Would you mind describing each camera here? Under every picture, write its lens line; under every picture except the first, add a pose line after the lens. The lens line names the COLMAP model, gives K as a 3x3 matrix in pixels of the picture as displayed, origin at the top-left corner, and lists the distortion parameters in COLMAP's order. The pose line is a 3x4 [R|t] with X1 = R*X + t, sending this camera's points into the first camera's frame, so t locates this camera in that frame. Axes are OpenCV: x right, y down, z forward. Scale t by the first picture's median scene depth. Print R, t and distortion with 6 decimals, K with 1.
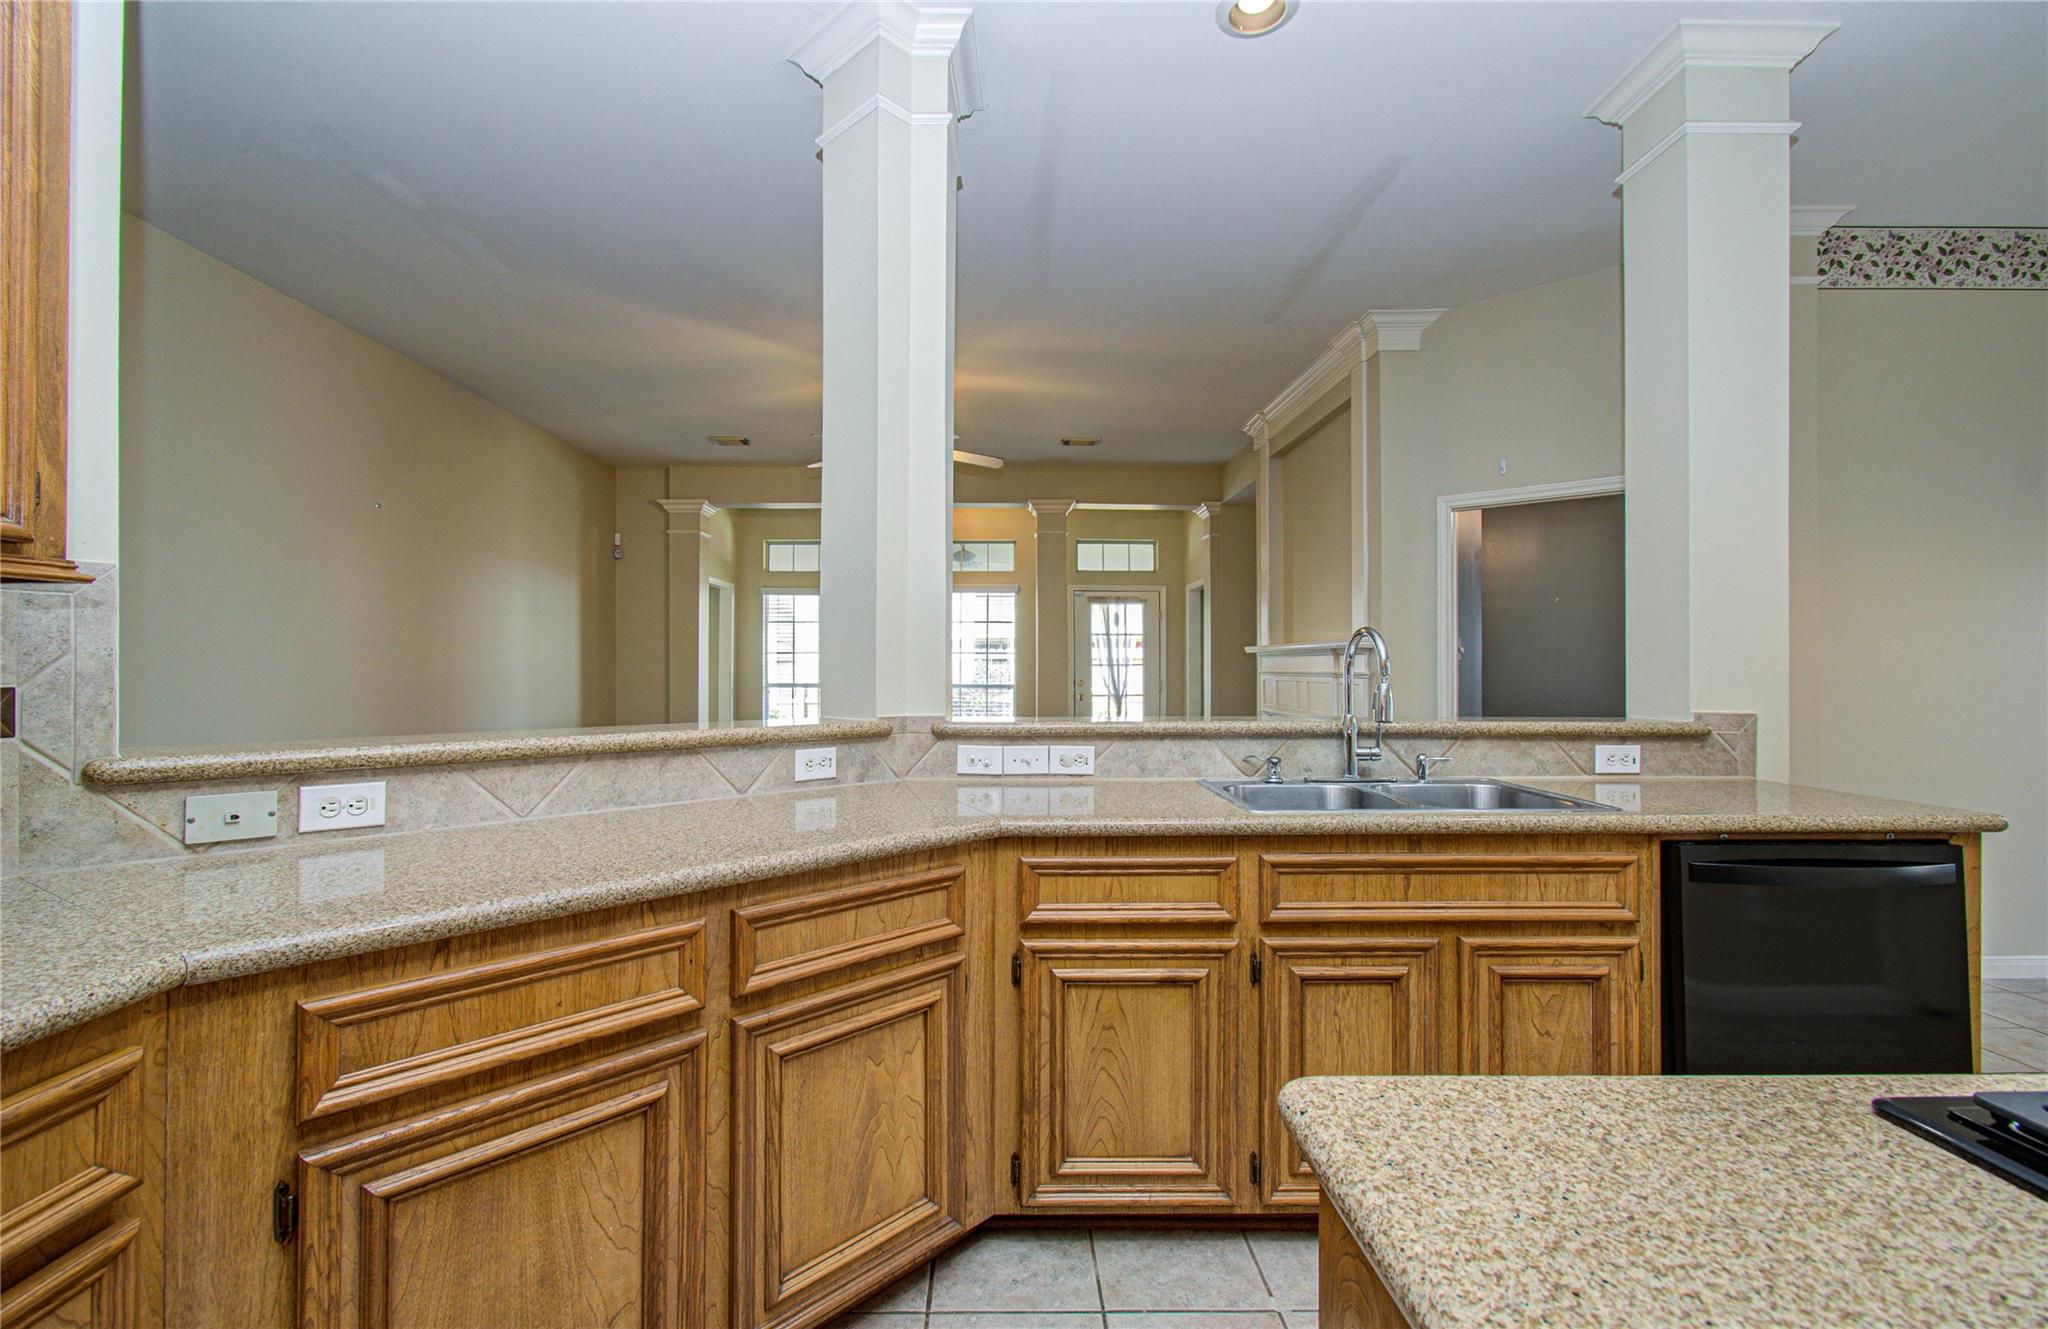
lens RADIAL K [[895.9, 0, 1017.6], [0, 895.9, 656.7], [0, 0, 1]] dist [-0.003055, -0.000602]
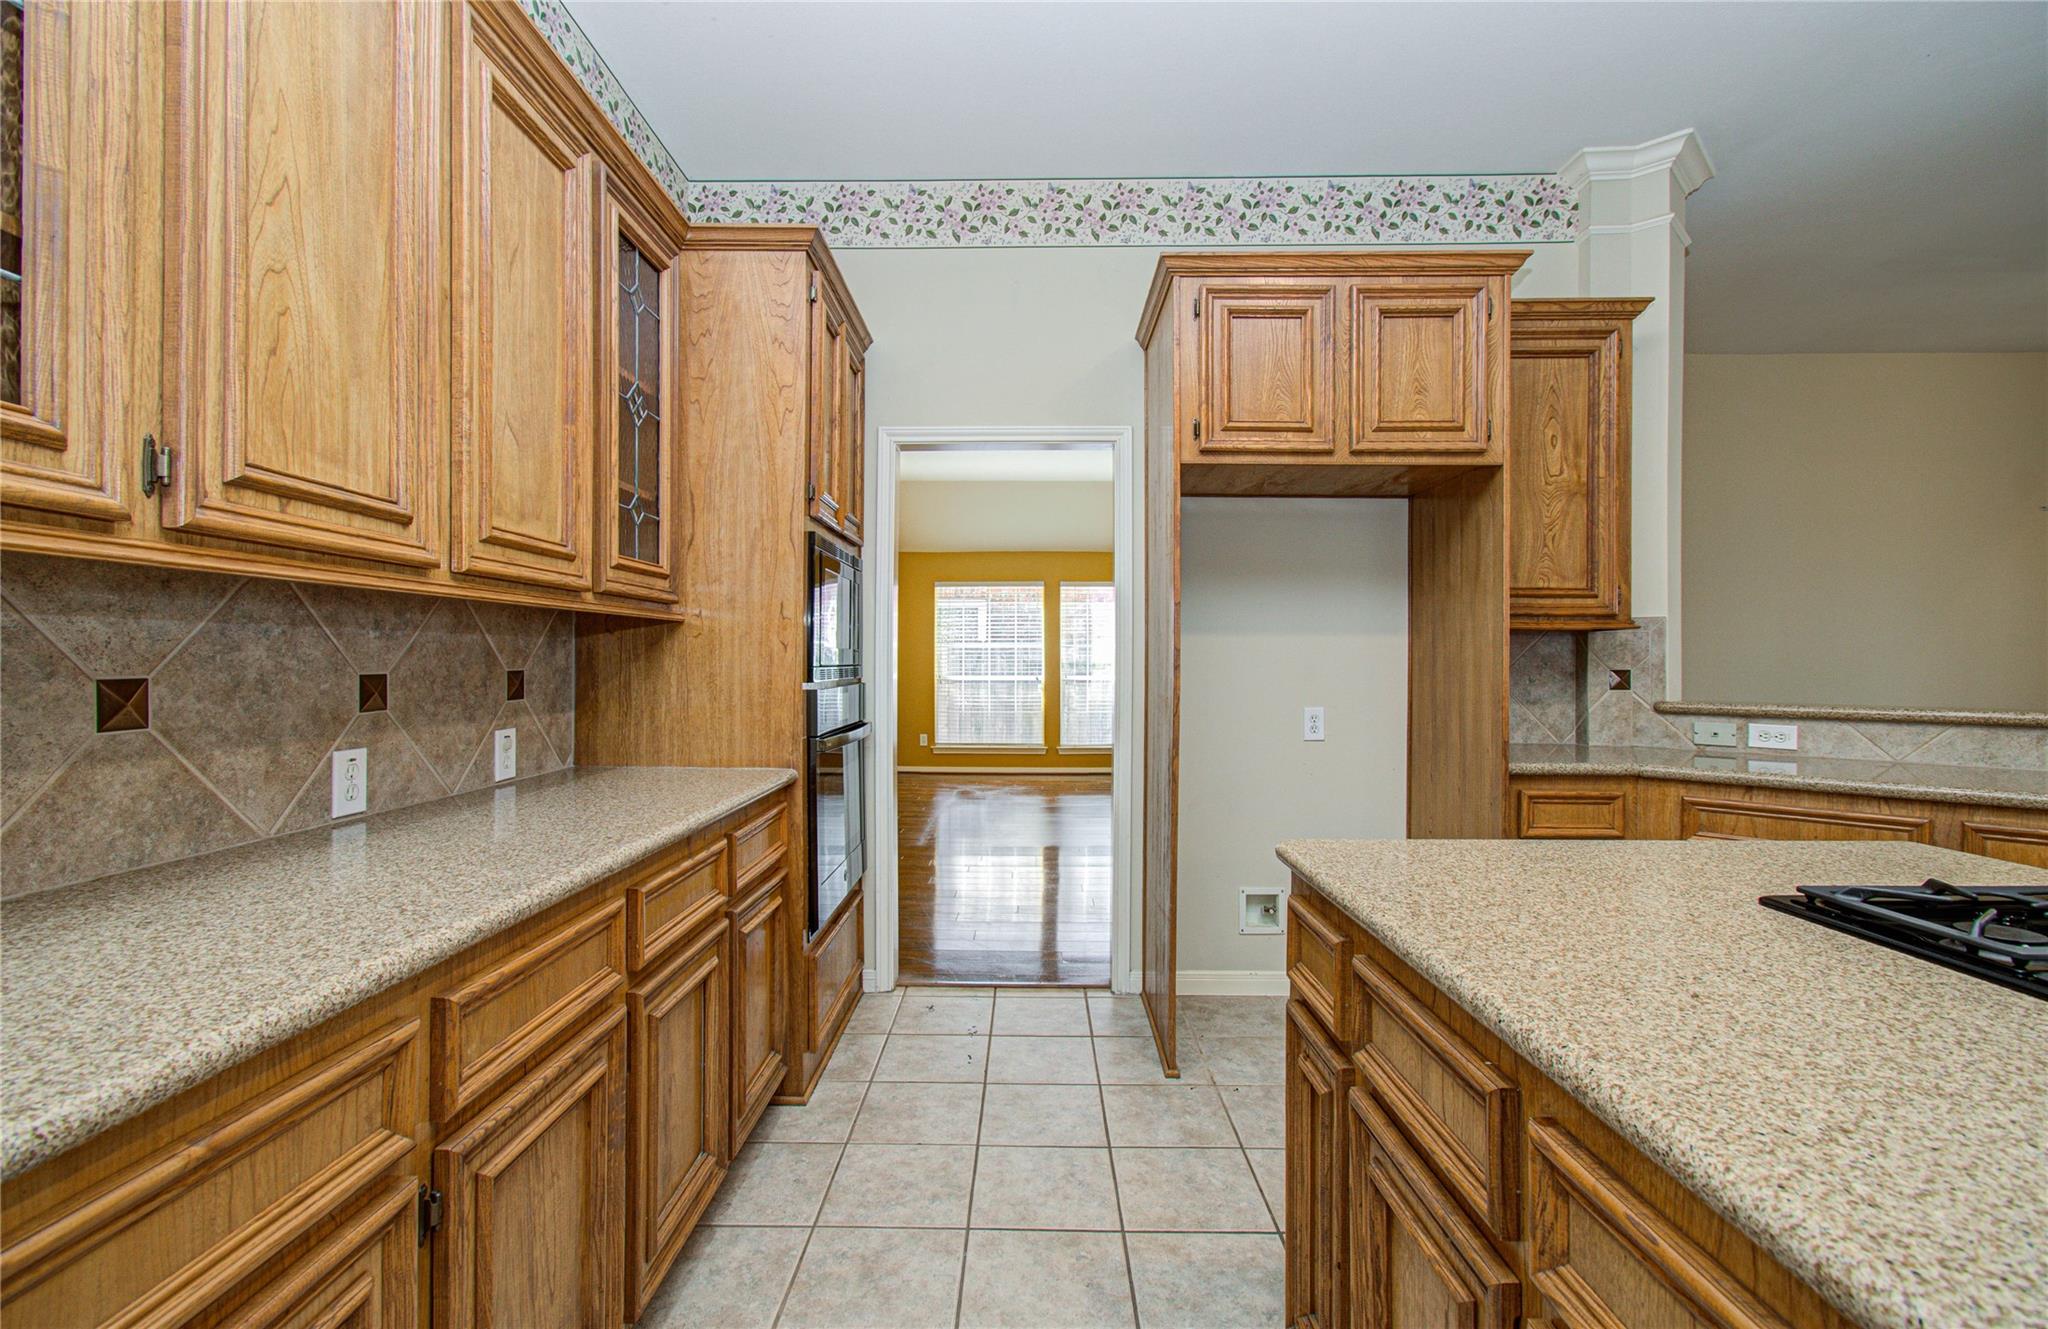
lens RADIAL K [[898.3, 0, 1017.9], [0, 898.3, 660.7], [0, 0, 1]] dist [-0.011629, 0.009971]
pose [[-0.040950, -0.001192, -0.999160, 0.748356], [0.007535, 0.999970, -0.001502, 0.003845], [0.999133, -0.007590, -0.040940, -0.306419]]
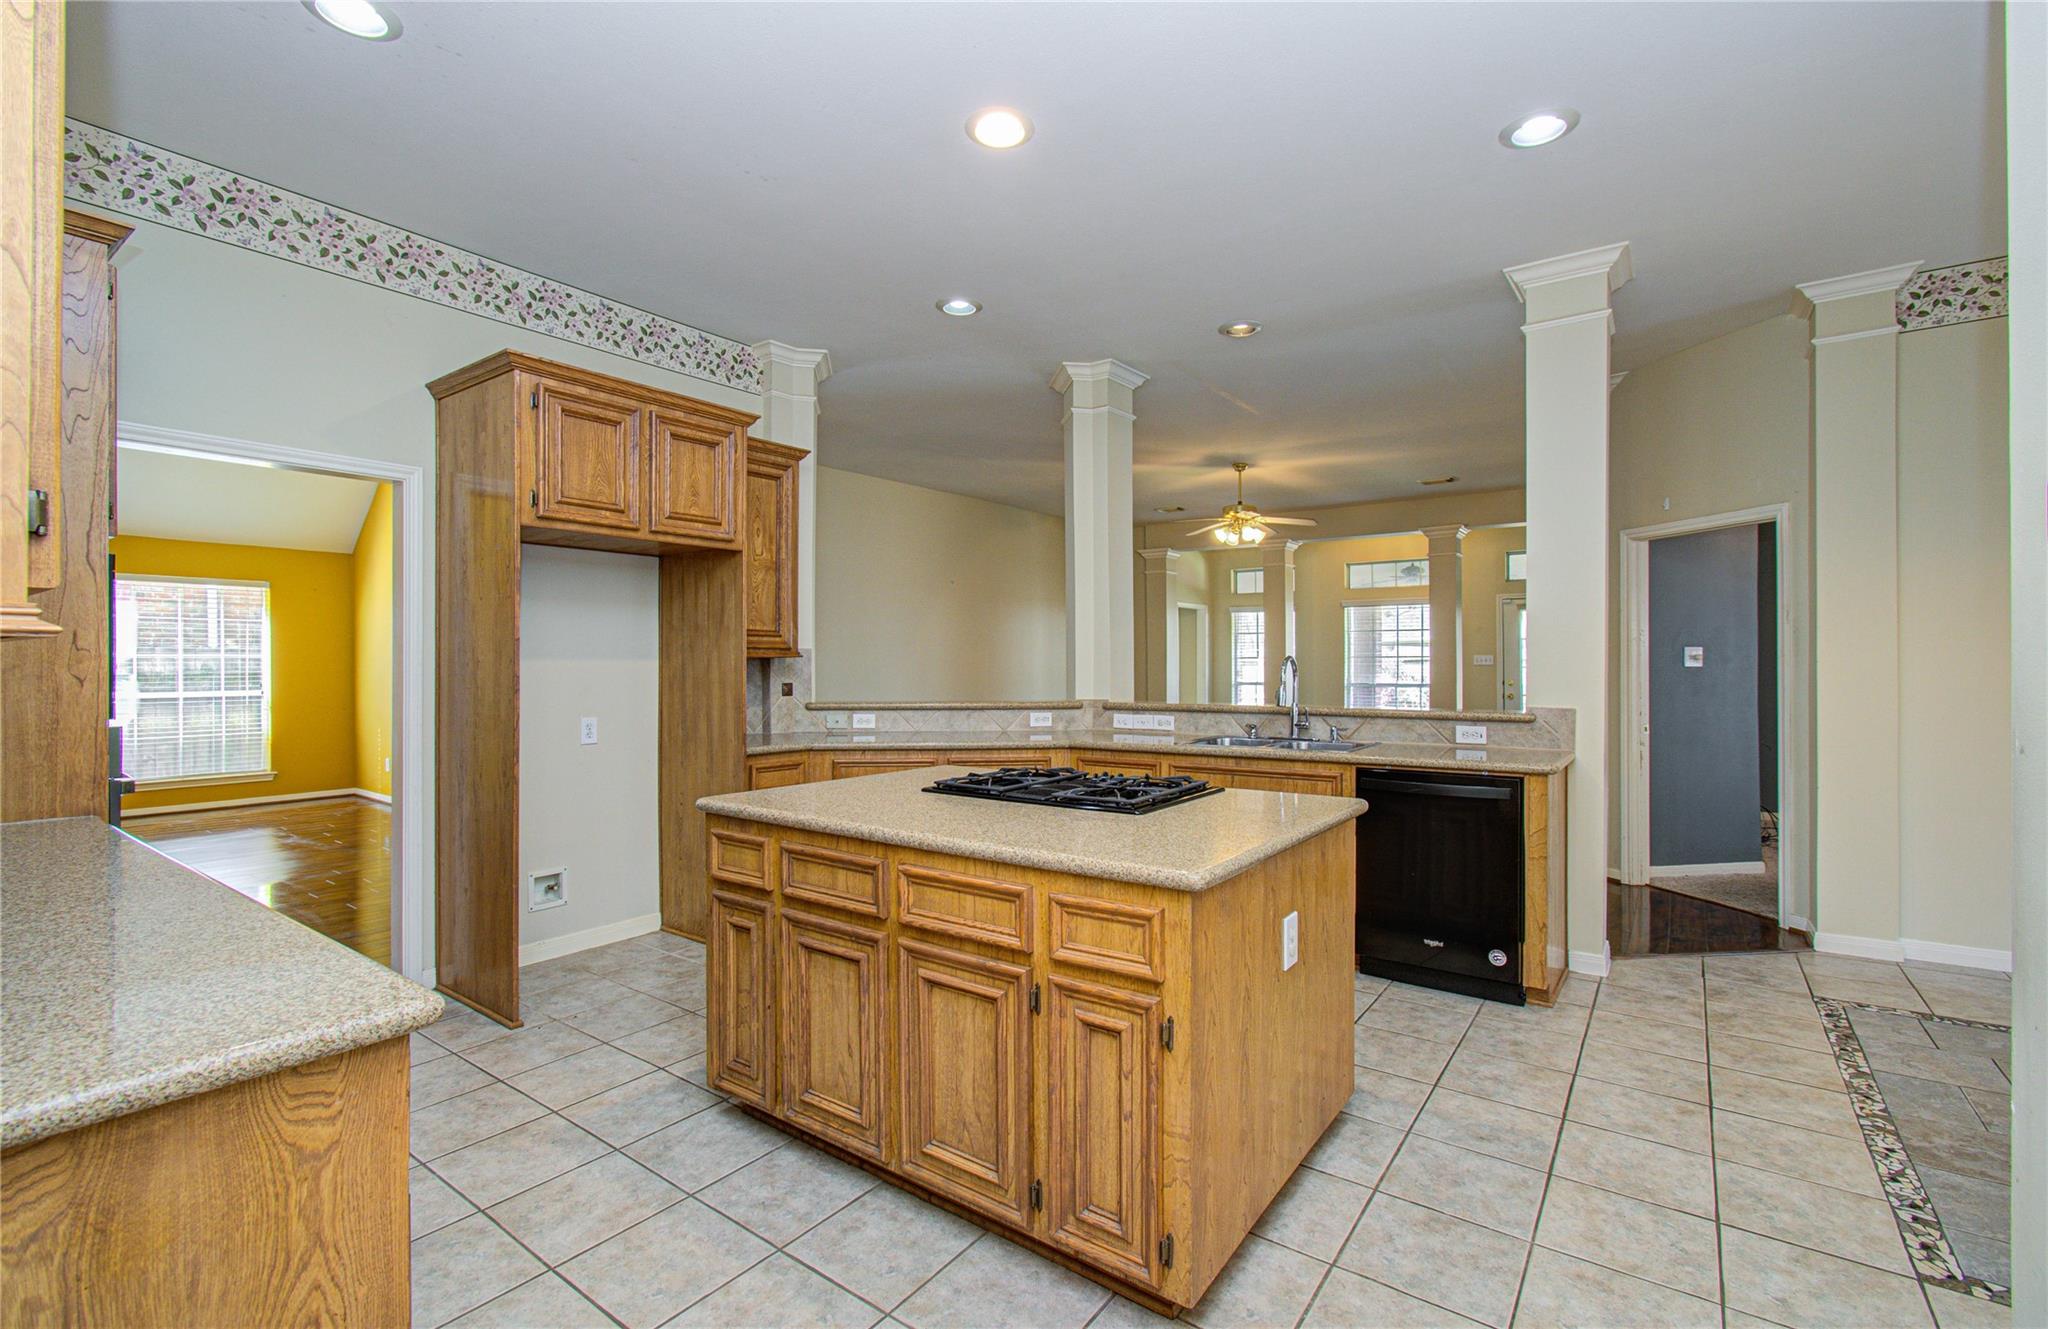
lens RADIAL K [[898.3, 0, 1034.8], [0, 898.3, 651.2], [0, 0, 1]] dist [-0.011629, 0.009971]
pose [[0.796558, -0.012434, -0.604434, 1.059974], [0.010129, 0.999923, -0.007221, -0.028860], [0.604477, -0.000371, 0.796622, -0.746950]]
